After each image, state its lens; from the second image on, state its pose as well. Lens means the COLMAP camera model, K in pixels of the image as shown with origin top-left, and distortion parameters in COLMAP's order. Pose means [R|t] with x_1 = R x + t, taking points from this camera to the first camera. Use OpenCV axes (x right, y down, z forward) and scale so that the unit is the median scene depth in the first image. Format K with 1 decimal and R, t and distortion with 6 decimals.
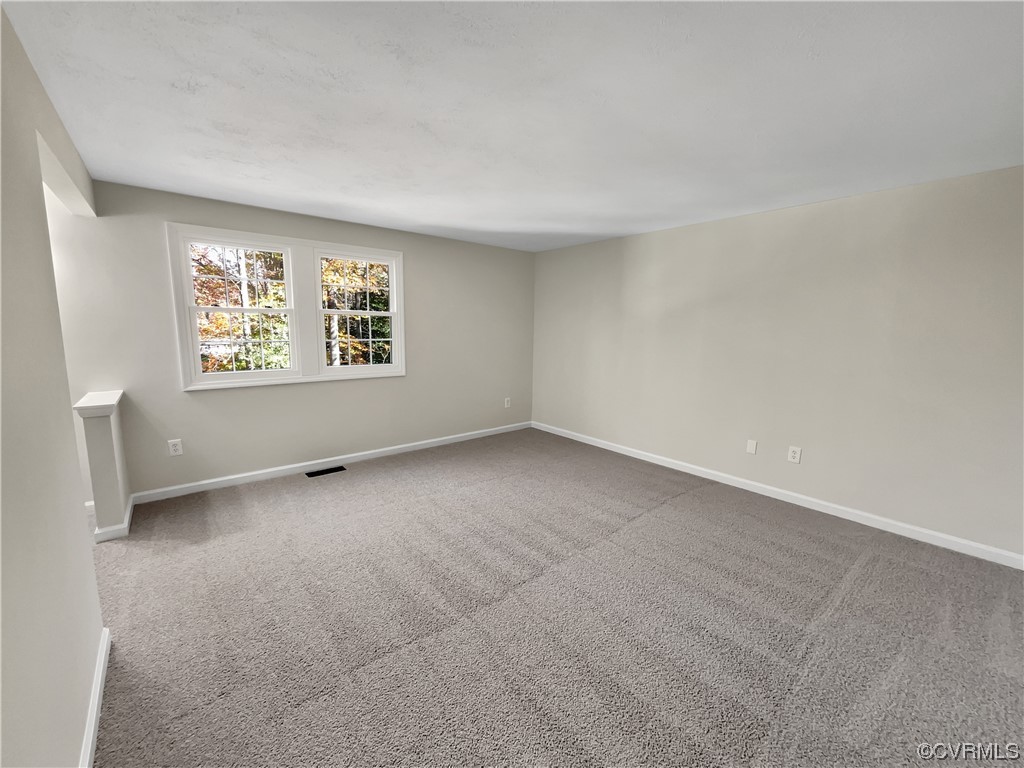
lens RADIAL K [[412.0, 0, 512.7], [0, 412.0, 384.1], [0, 0, 1]] dist [0.001888, 0.000070]
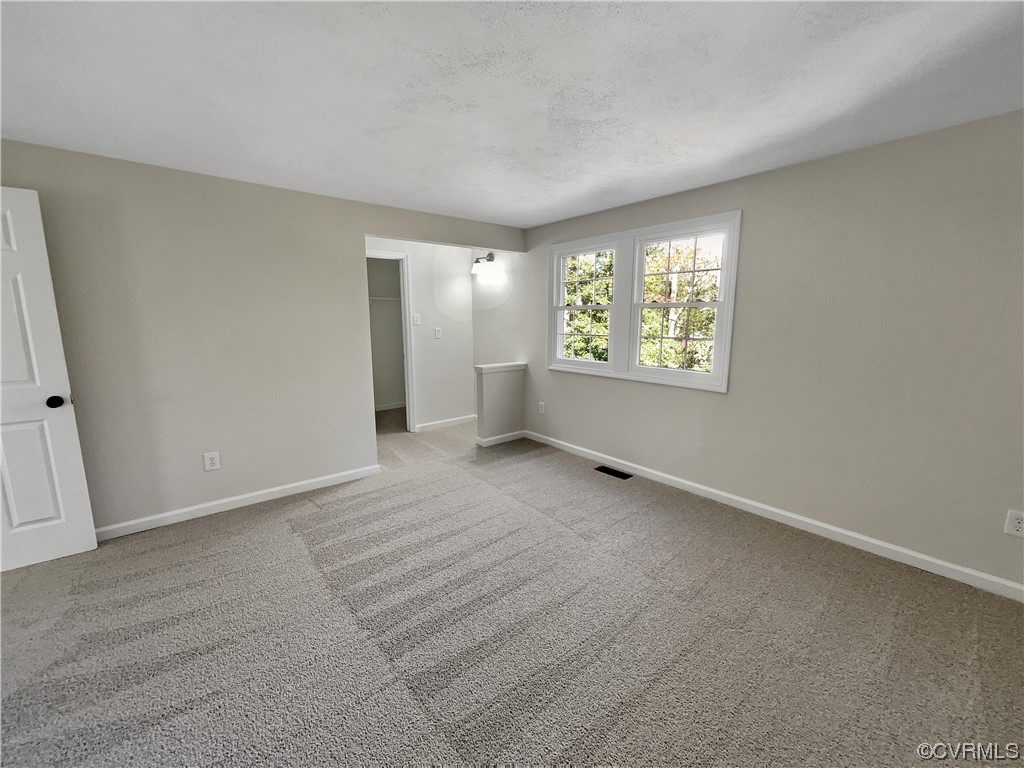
lens RADIAL K [[412.0, 0, 515.8], [0, 412.0, 383.4], [0, 0, 1]] dist [0.001888, 0.000070]
pose [[0.017452, 0.138468, -0.990213, 0.544345], [-0.151291, 0.979326, 0.134280, -0.100230], [0.988335, 0.147467, 0.038040, 0.825521]]
